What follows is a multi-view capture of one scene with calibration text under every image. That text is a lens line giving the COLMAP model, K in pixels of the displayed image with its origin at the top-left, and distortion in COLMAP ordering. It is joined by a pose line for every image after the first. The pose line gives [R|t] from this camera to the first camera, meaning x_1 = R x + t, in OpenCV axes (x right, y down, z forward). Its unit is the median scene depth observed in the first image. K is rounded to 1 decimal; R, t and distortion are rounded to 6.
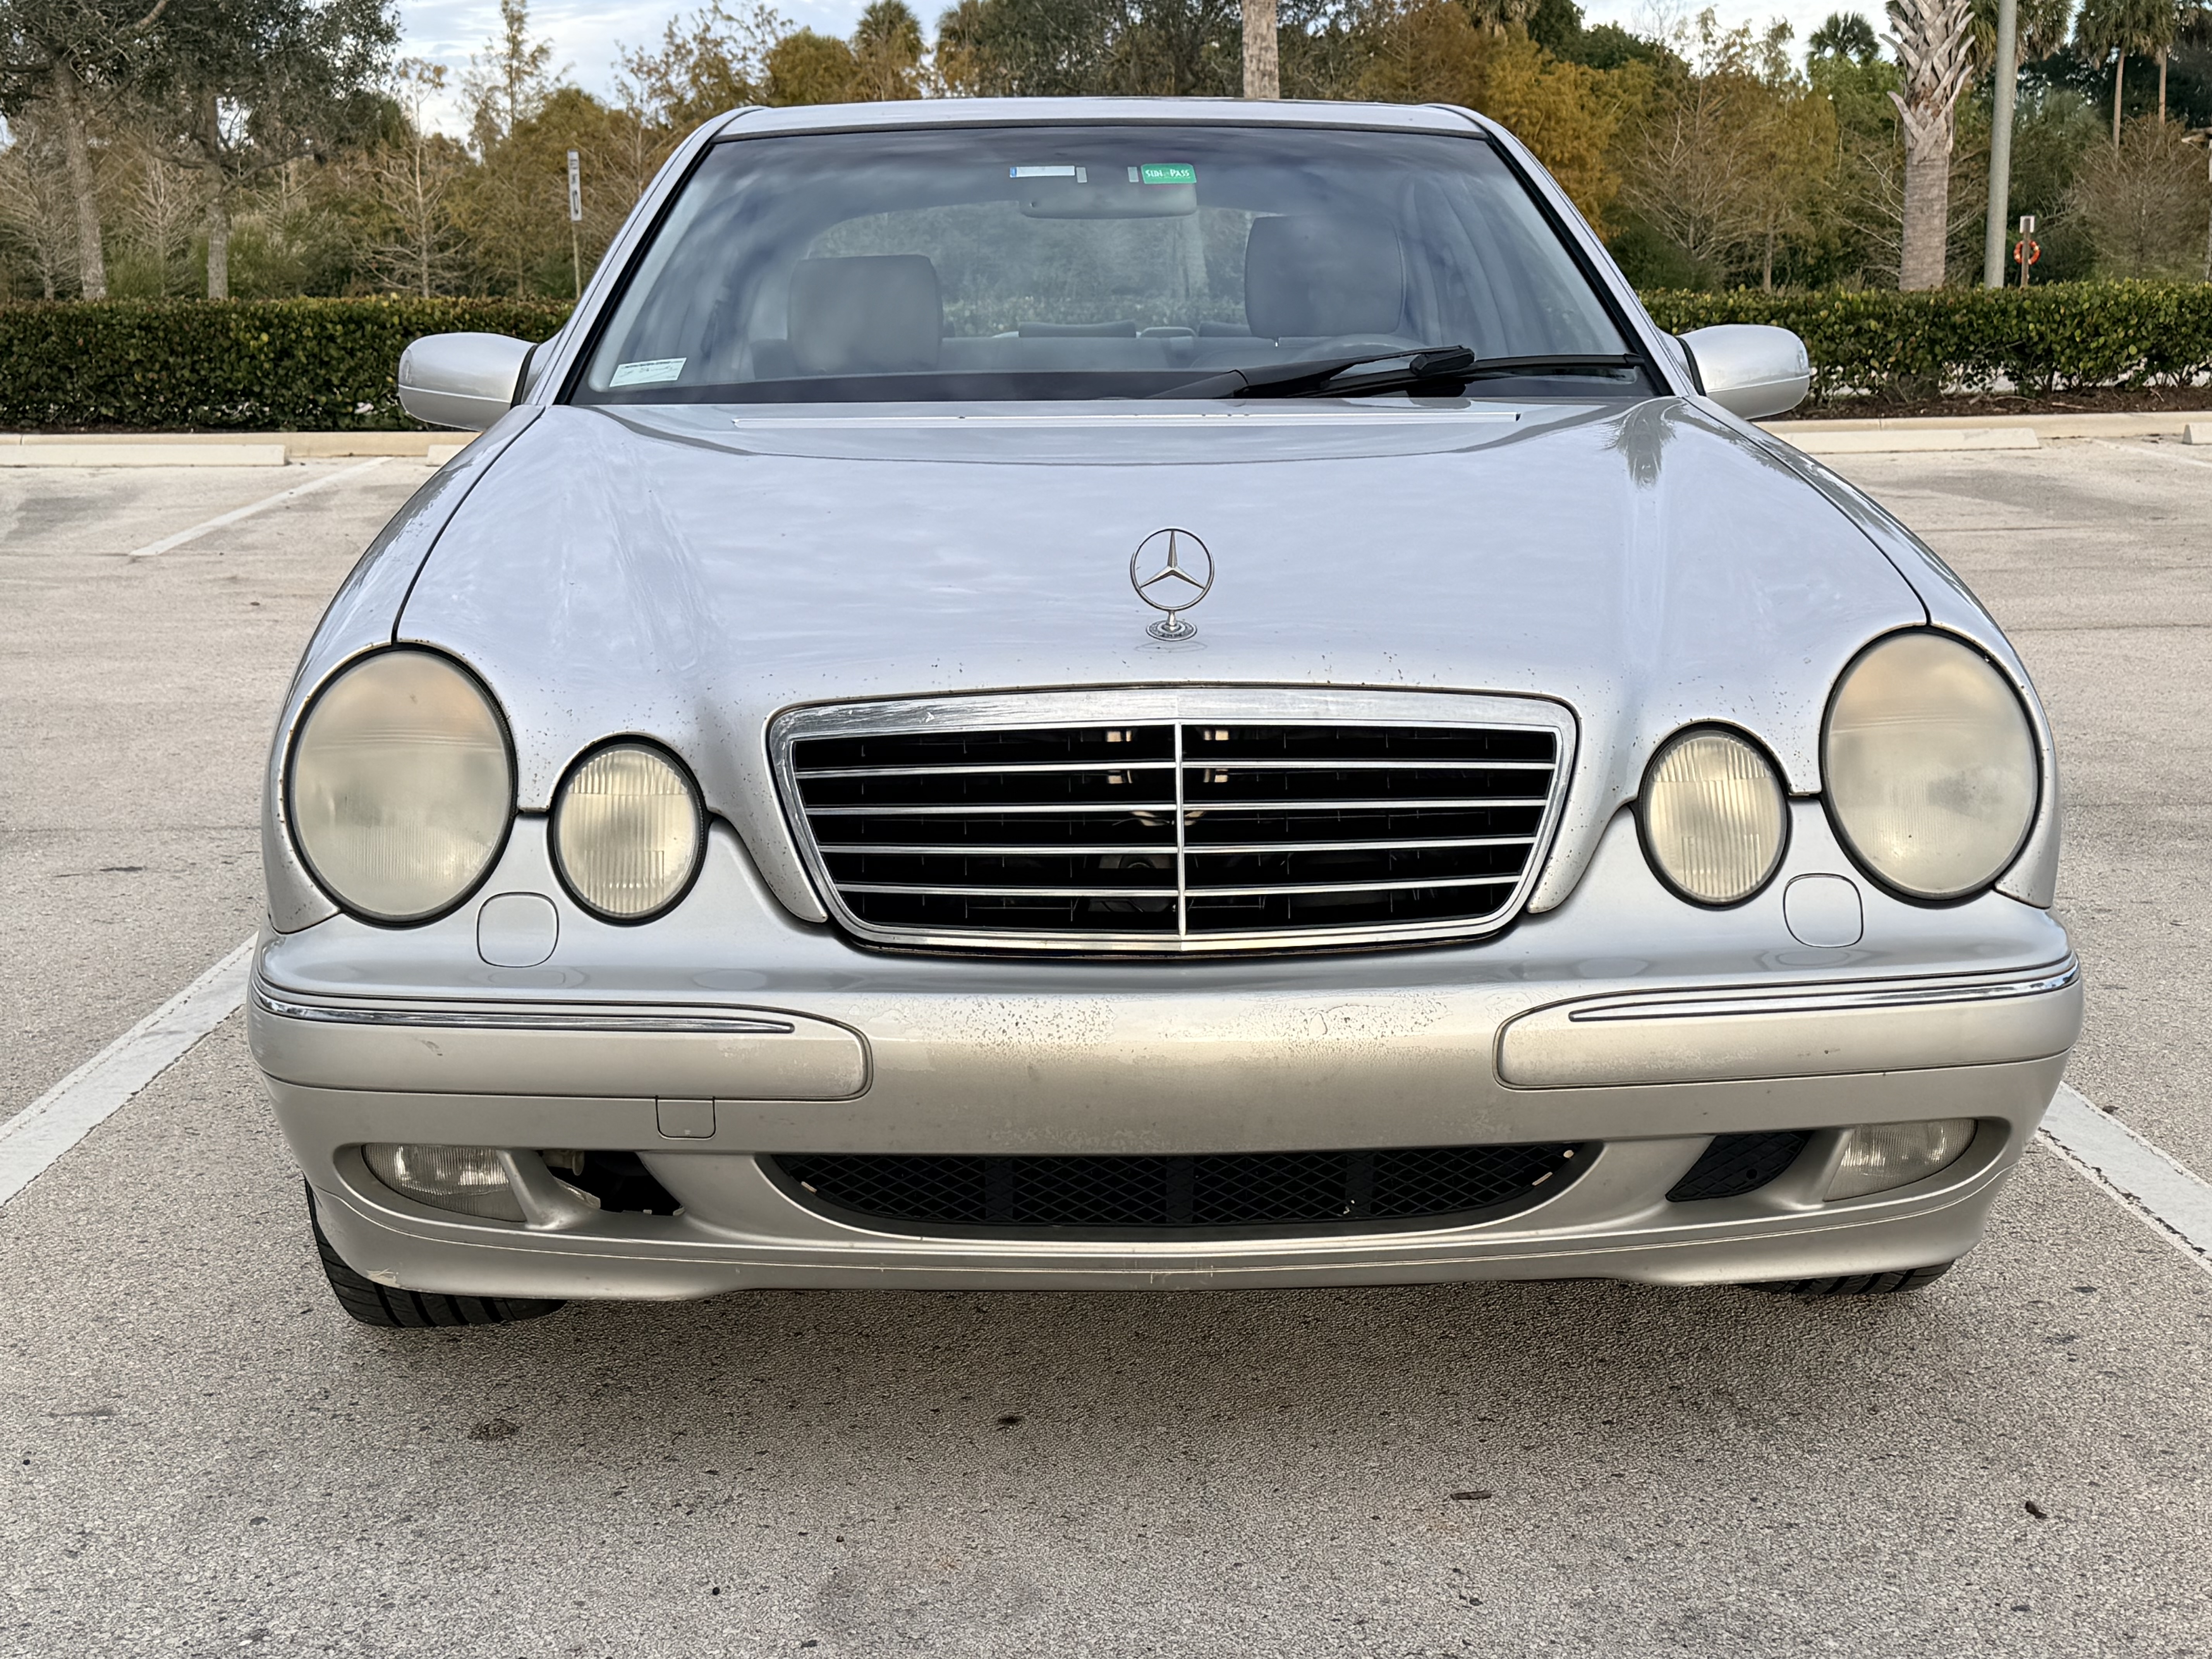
lens RADIAL K [[2908.3, 0, 1066.1], [0, 2908.3, 901.8], [0, 0, 1]] dist [0.084264, -0.050160]
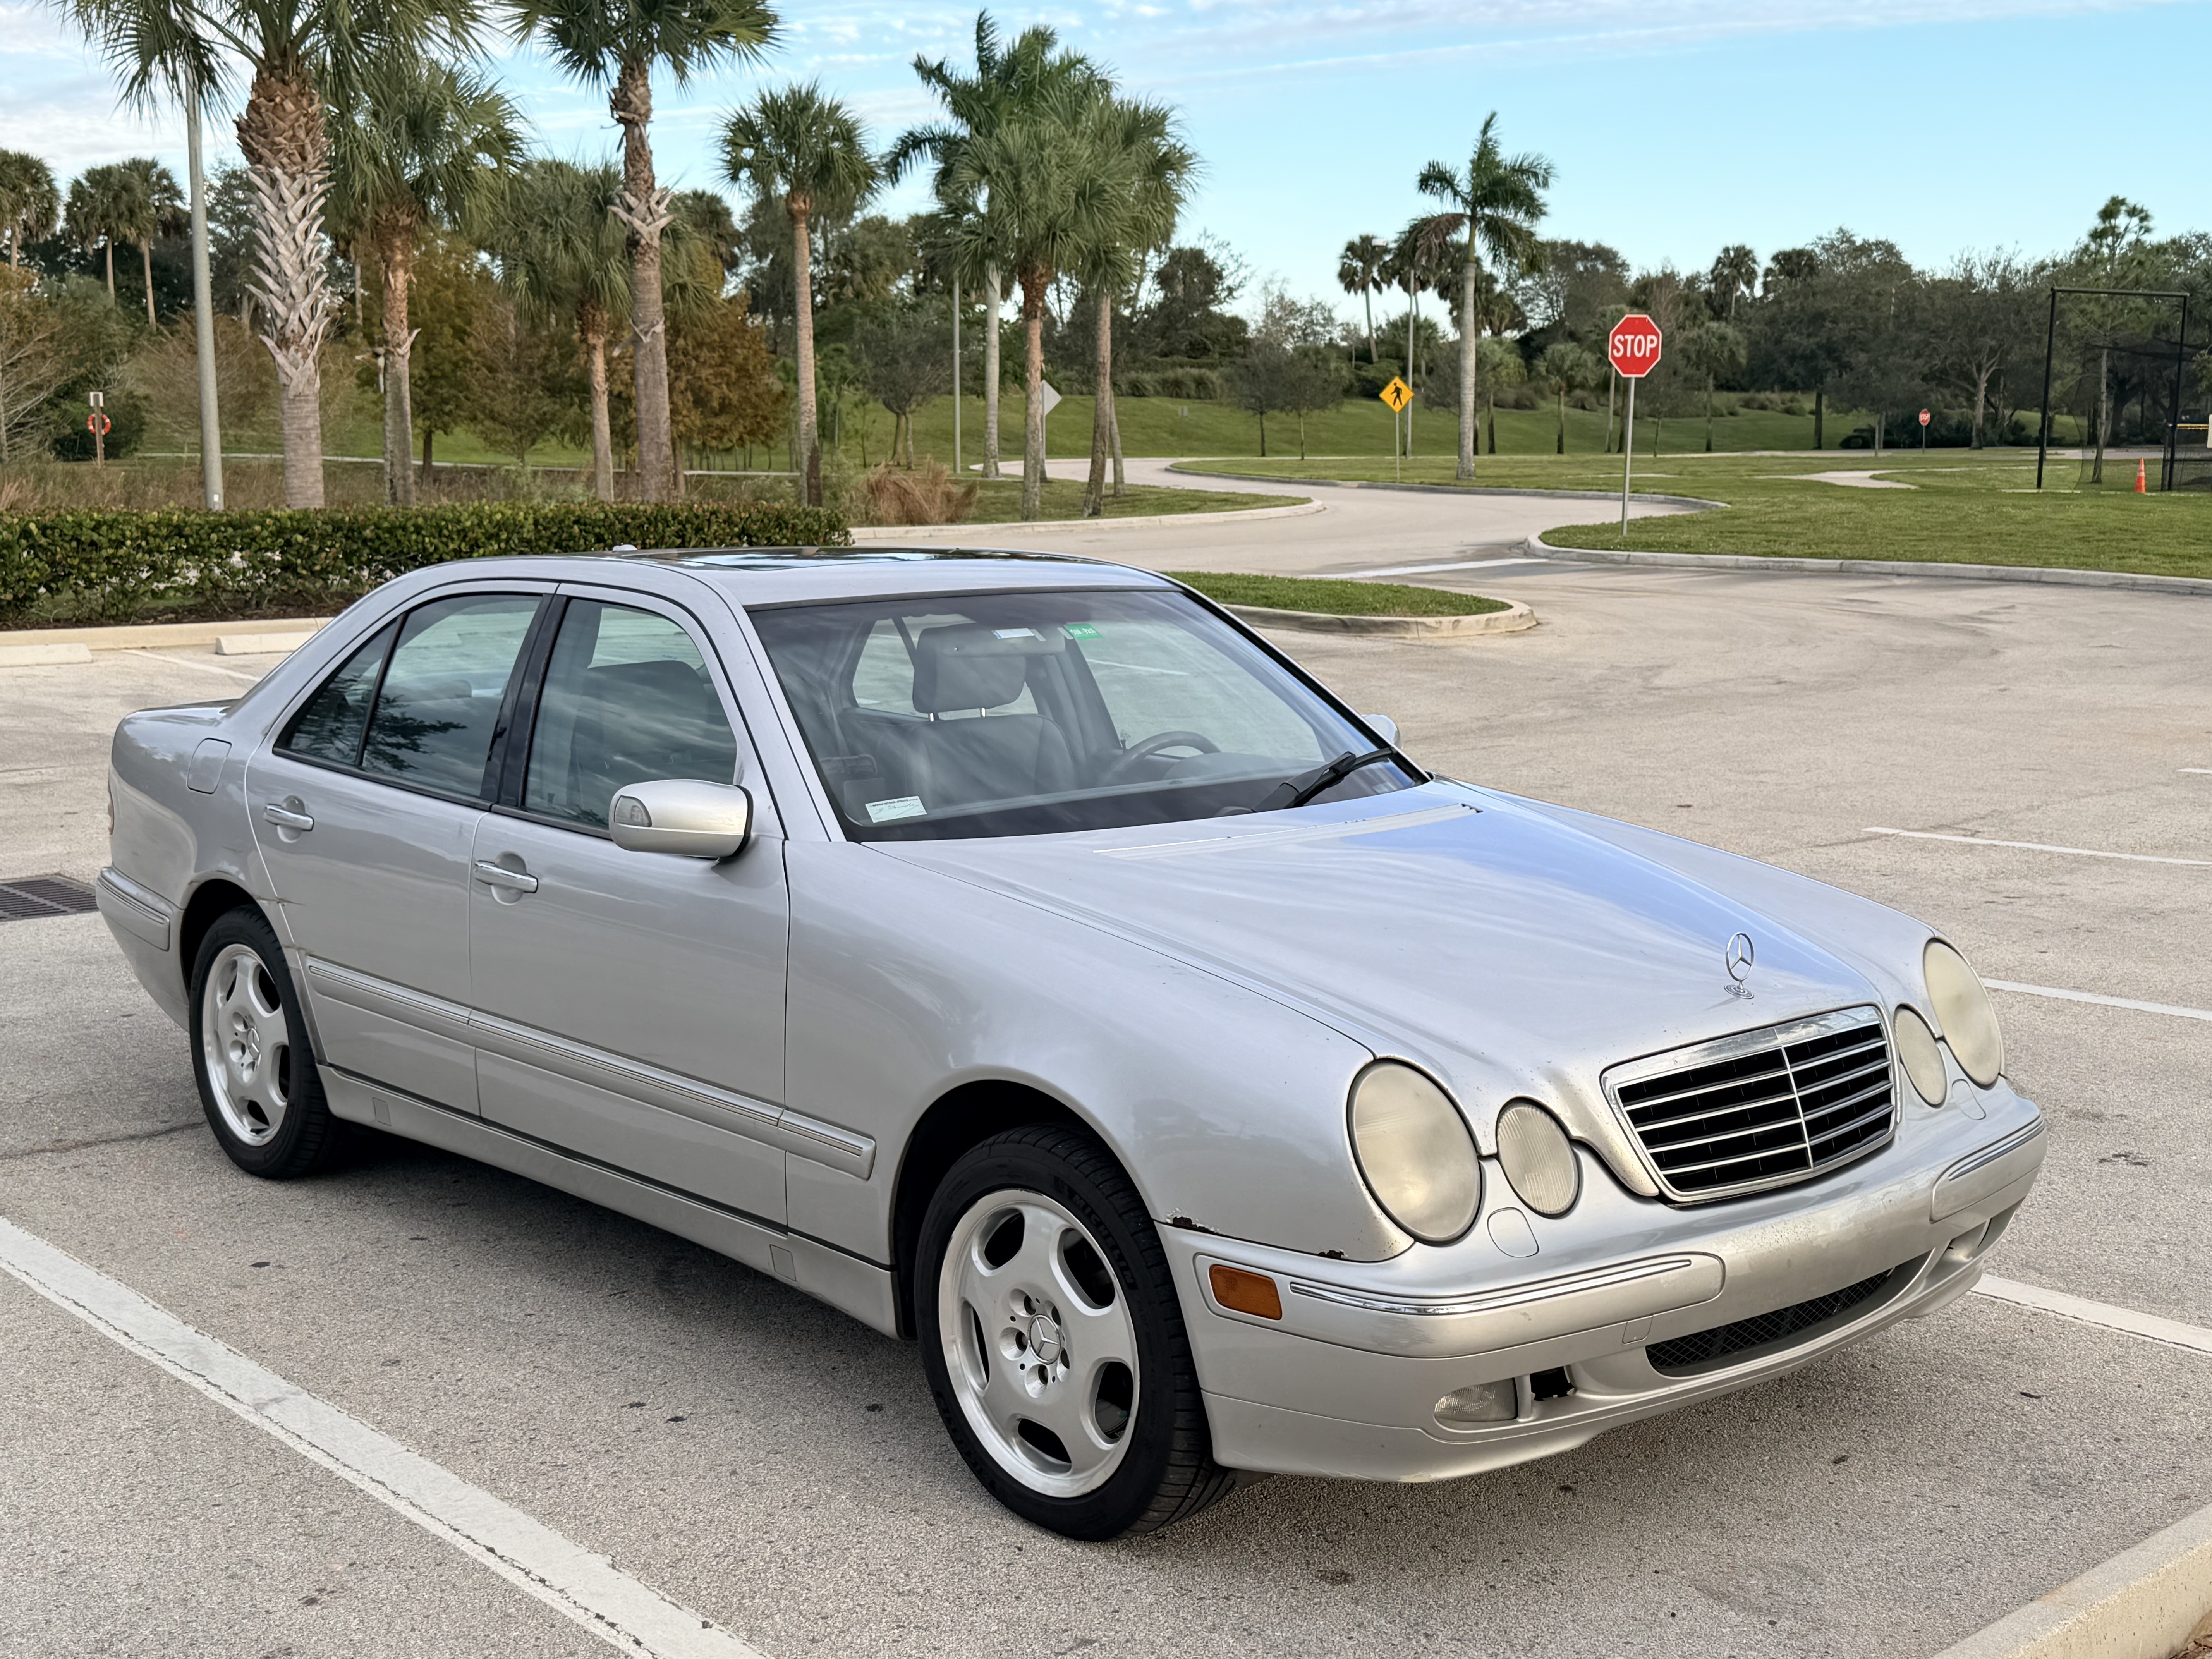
lens RADIAL K [[2620.8, 0, 1106.0], [0, 2620.8, 829.5], [0, 0, 1]] dist [0.082448, -0.011097]
pose [[0.774729, -0.078974, 0.627342, -1.221411], [0.118253, 0.992760, -0.021059, -0.200515], [-0.621137, 0.090500, 0.778459, 0.016671]]
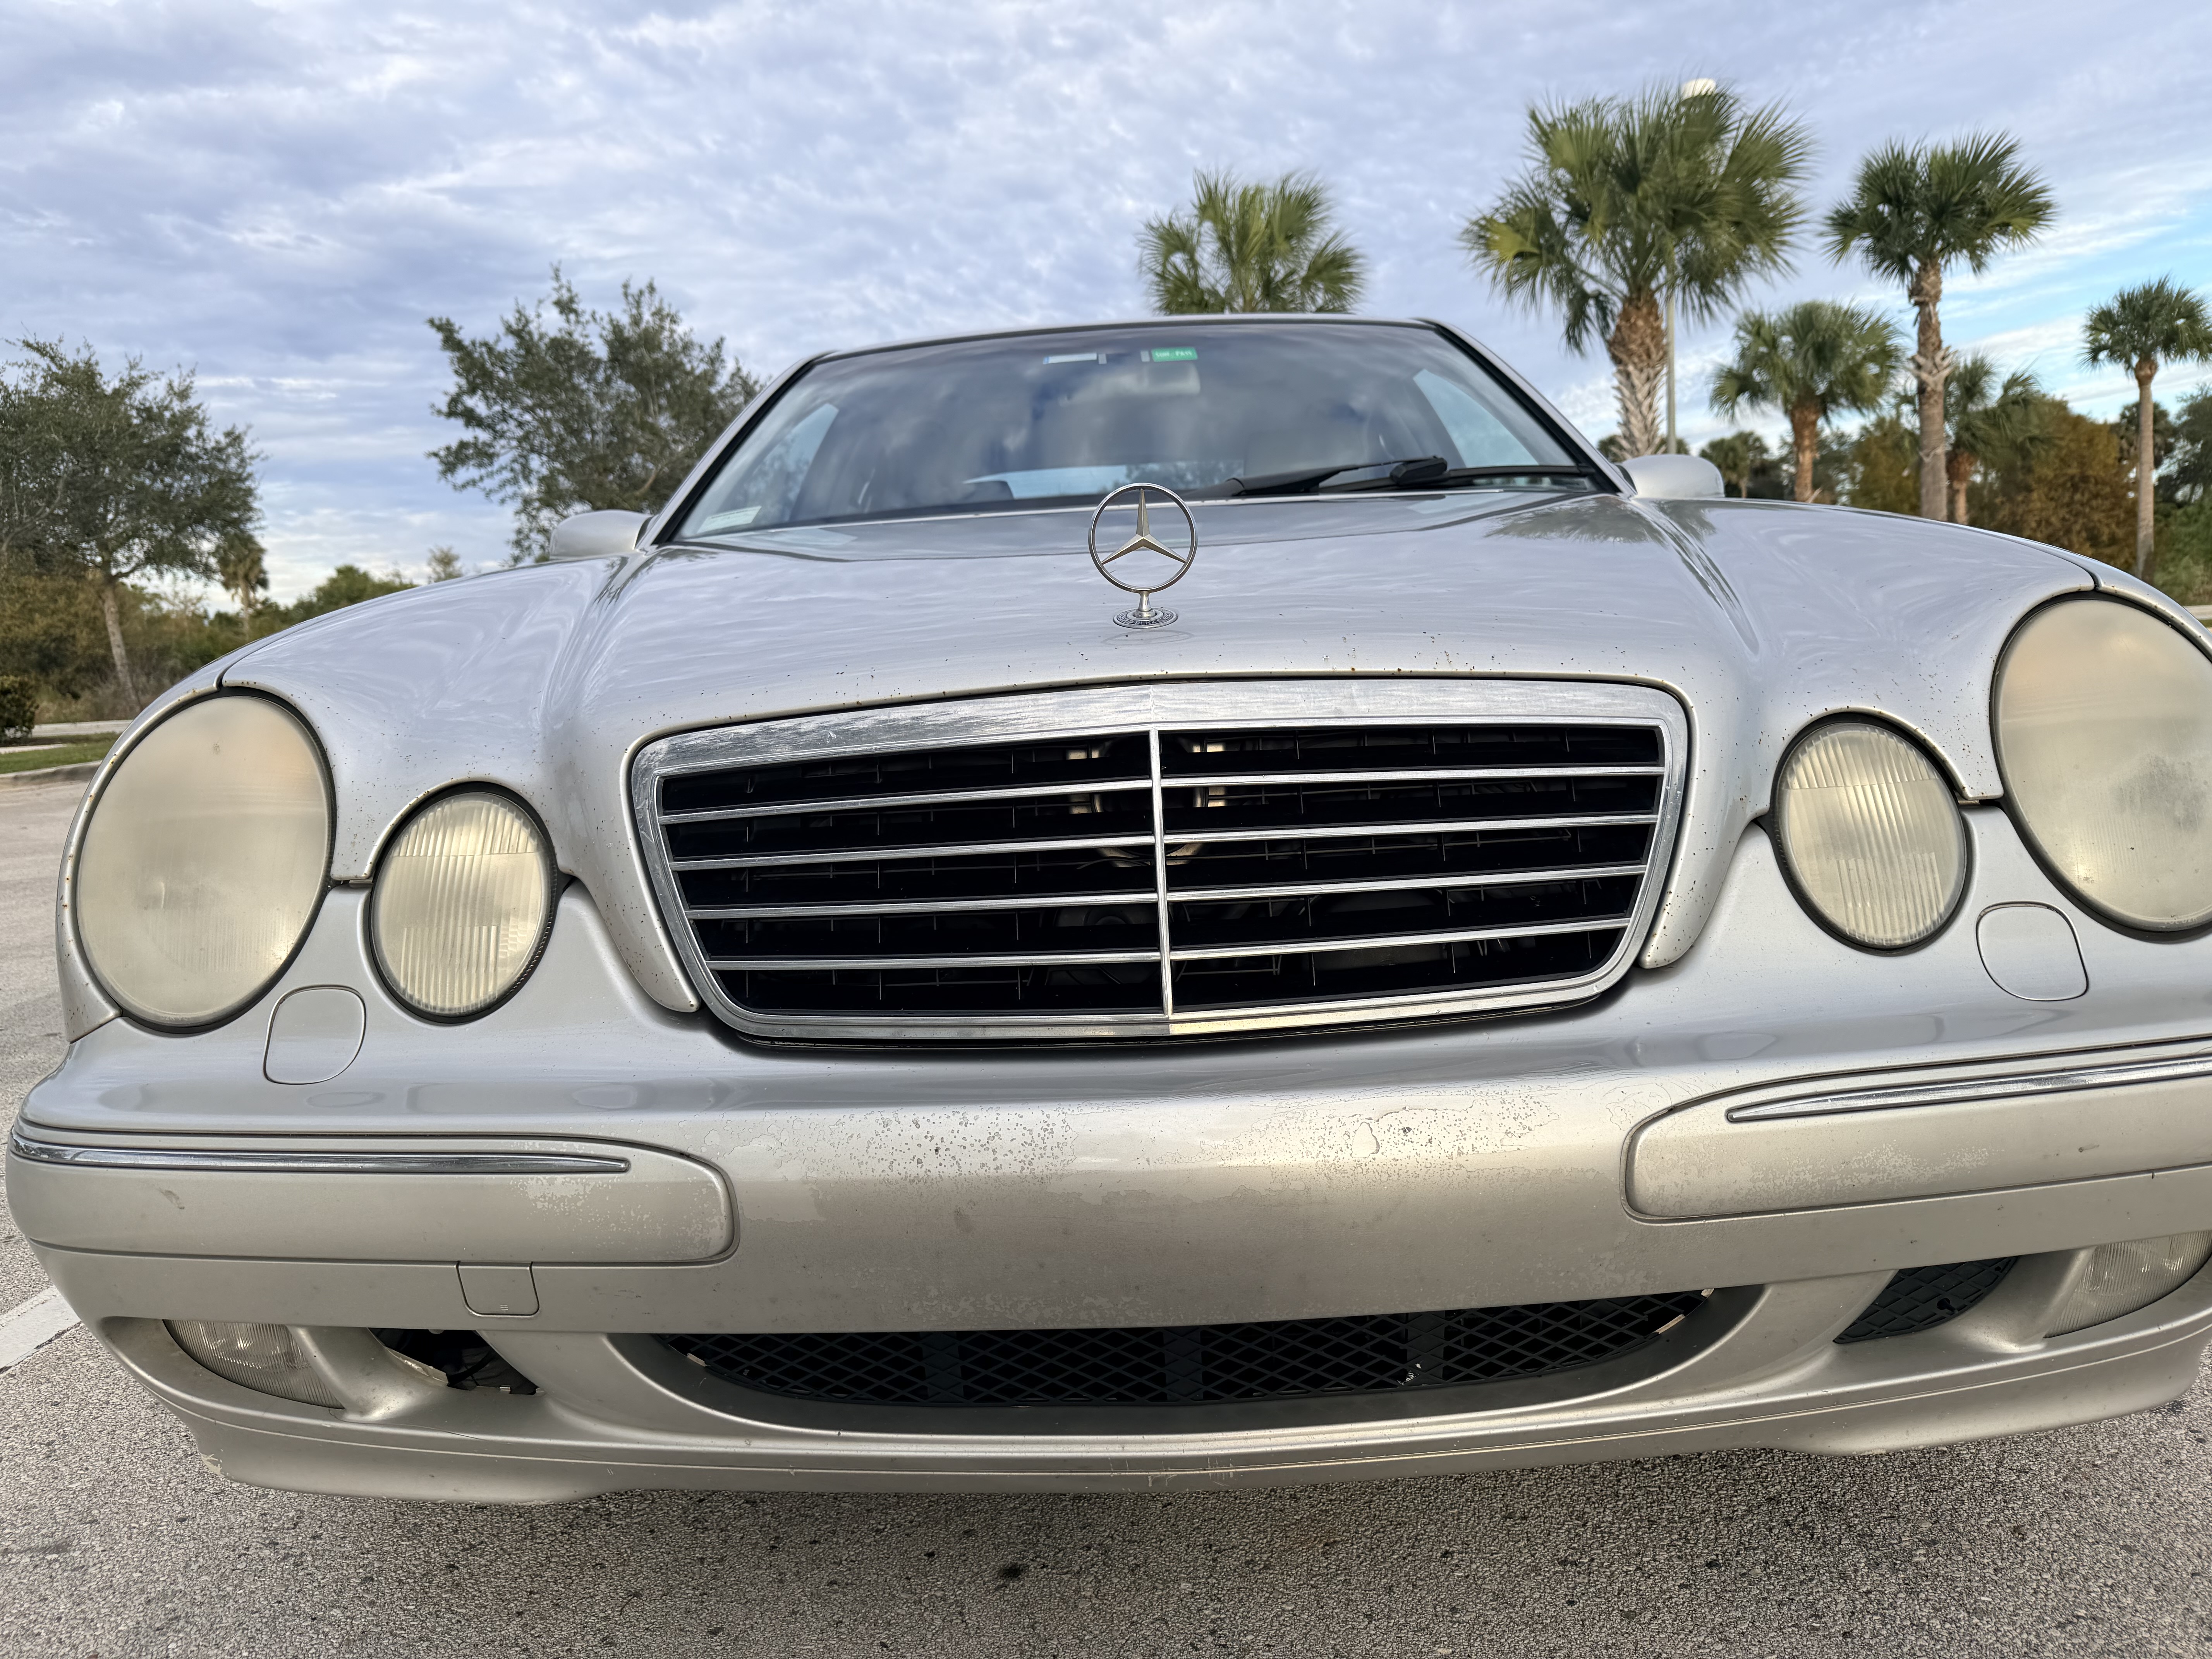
lens RADIAL K [[1588.2, 0, 1106.0], [0, 1588.2, 829.5], [0, 0, 1]] dist [0.007600, 0.003974]
pose [[0.998562, -0.037220, -0.038591, 0.039880], [0.033950, 0.996039, -0.082178, -0.002553], [0.041497, 0.080749, 0.995870, 0.583004]]
